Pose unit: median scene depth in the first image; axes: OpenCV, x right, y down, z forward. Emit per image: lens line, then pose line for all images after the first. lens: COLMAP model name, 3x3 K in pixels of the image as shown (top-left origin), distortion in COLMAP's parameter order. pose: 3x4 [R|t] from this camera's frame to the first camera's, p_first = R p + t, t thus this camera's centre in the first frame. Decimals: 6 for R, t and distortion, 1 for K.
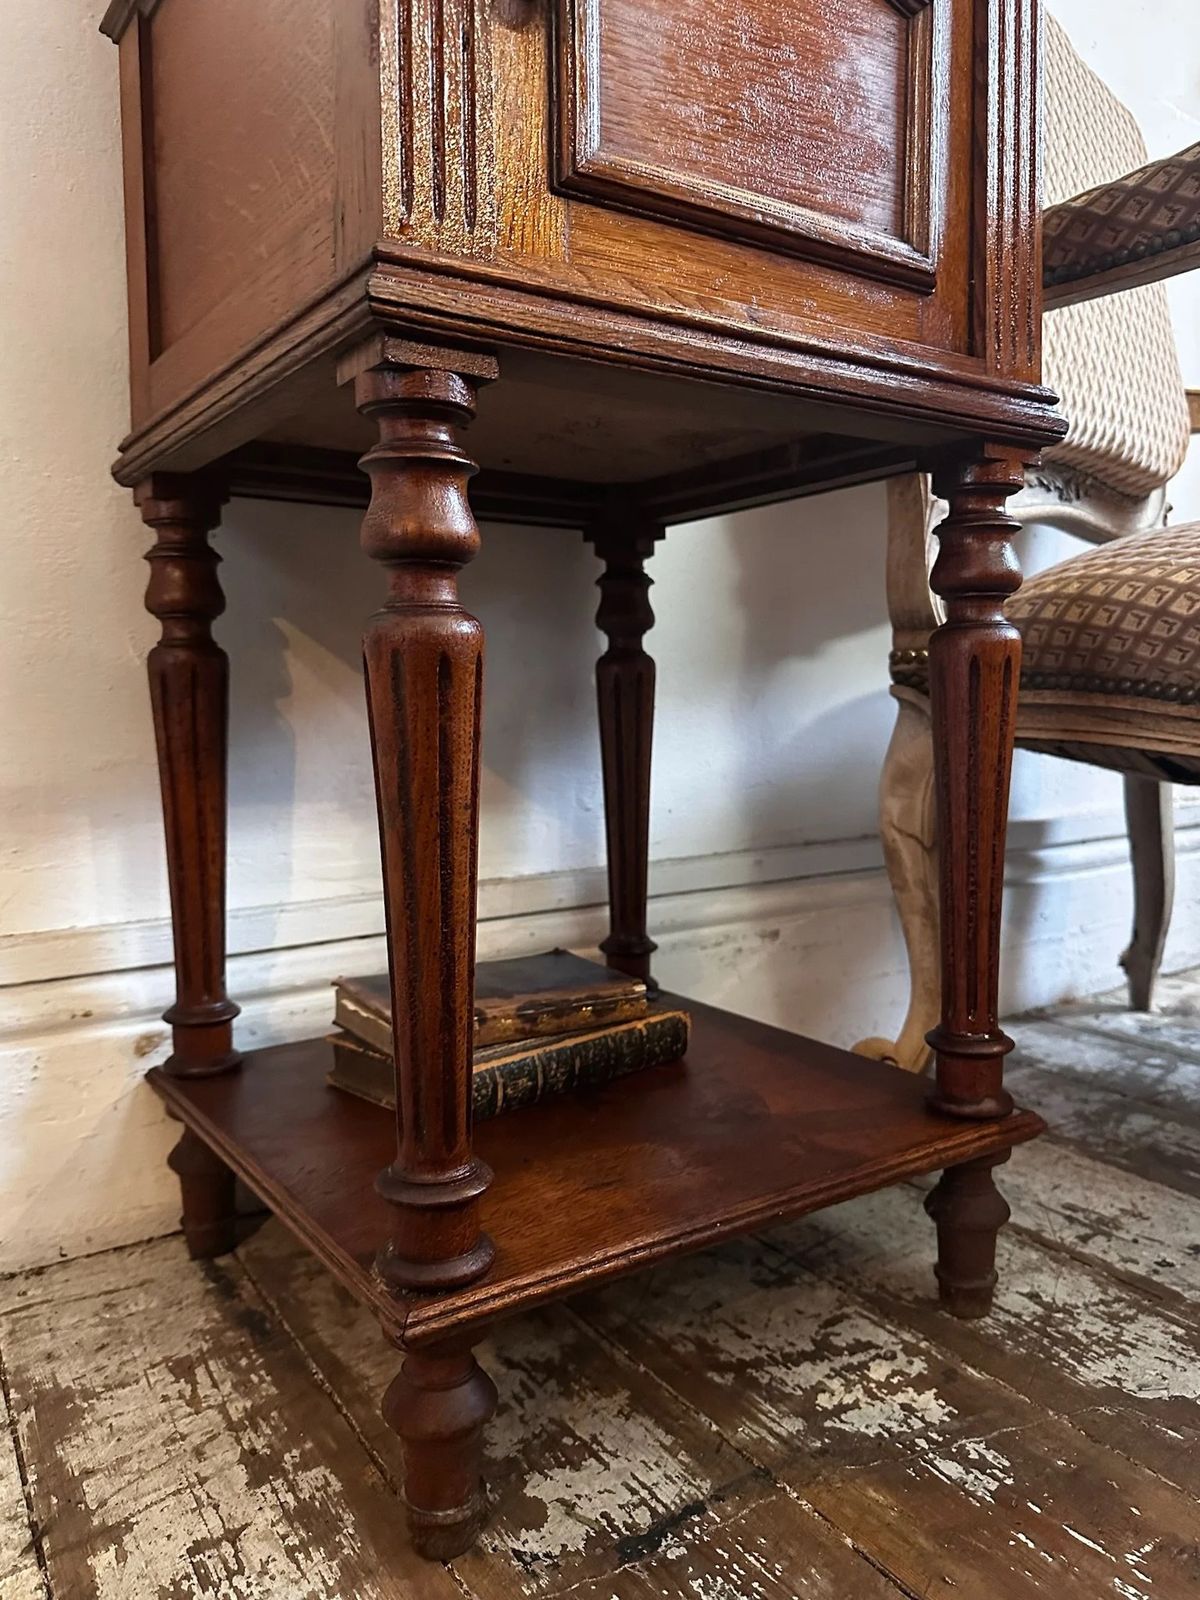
lens RADIAL K [[1193.3, 0, 603.9], [0, 1193.3, 782.7], [0, 0, 1]] dist [0.010083, -0.019489]
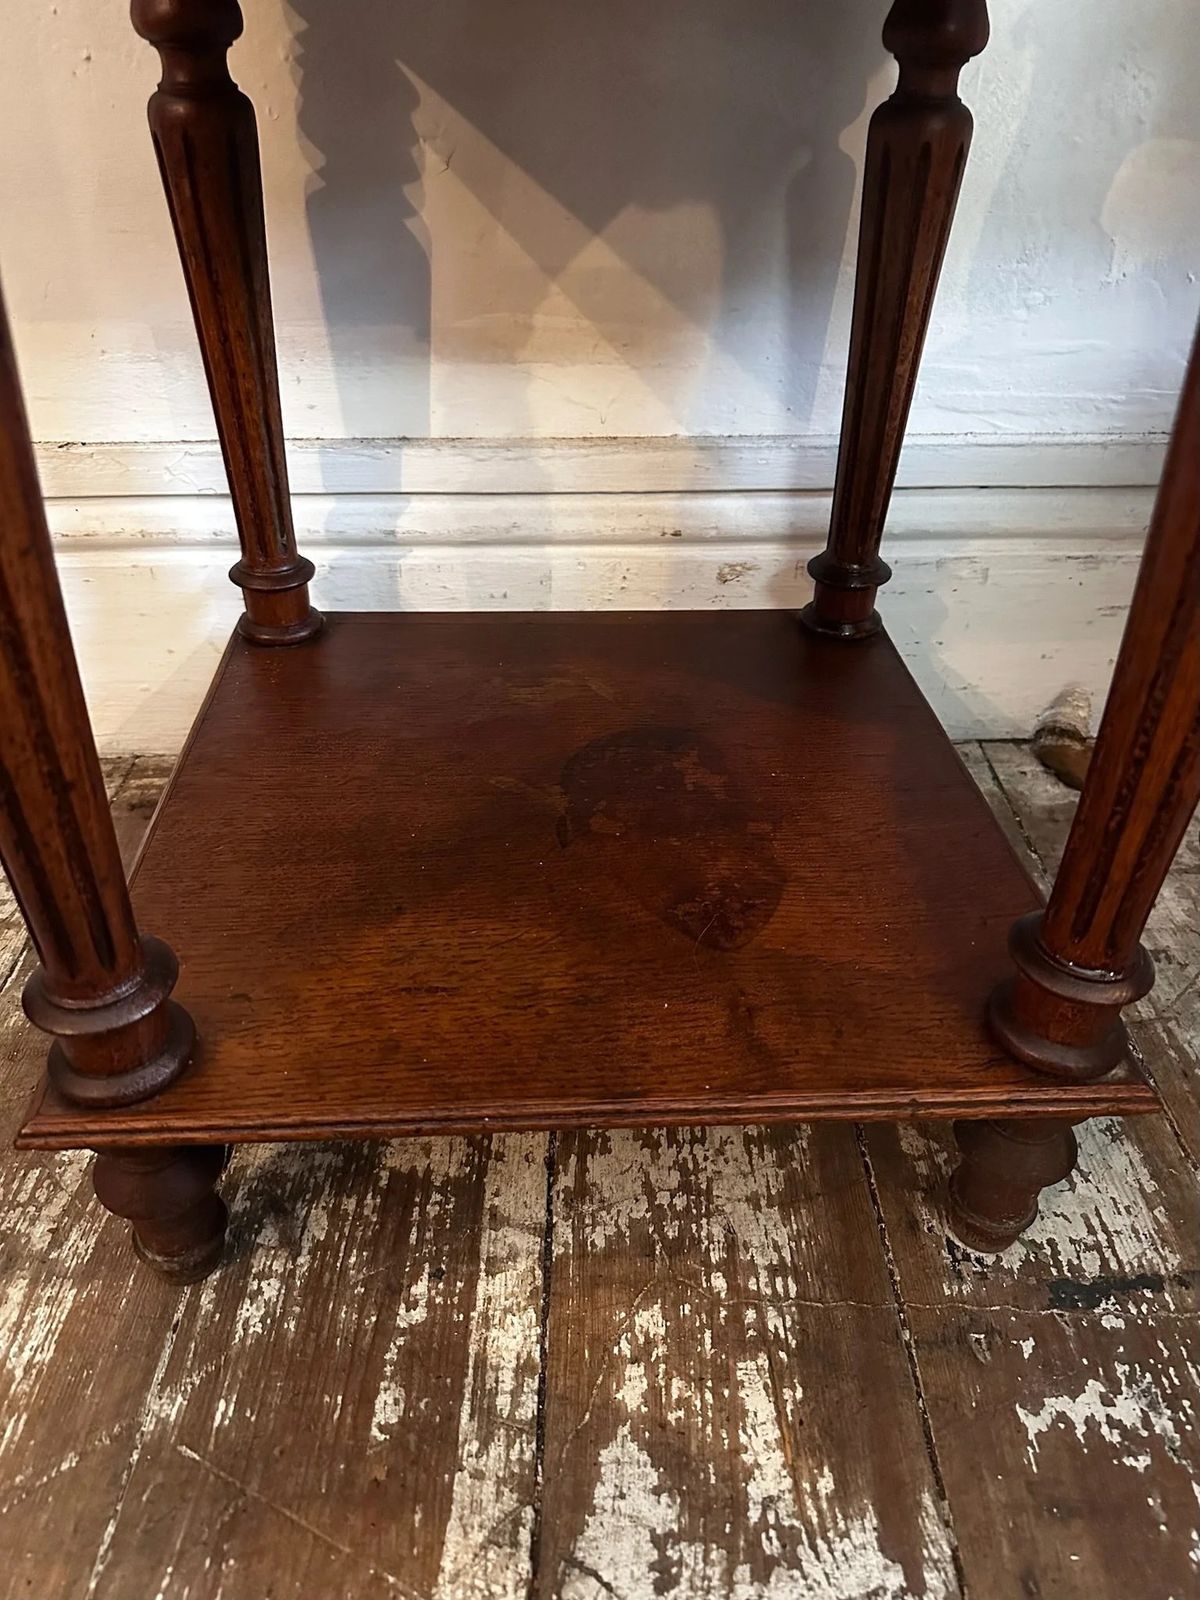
lens RADIAL K [[1143.2, 0, 608.2], [0, 1143.2, 787.5], [0, 0, 1]] dist [-0.000575, -0.013964]
pose [[0.852883, 0.315848, -0.415730, -0.028533], [-0.063024, 0.852720, 0.518552, -0.121213], [0.518285, -0.416063, 0.747176, 0.205199]]
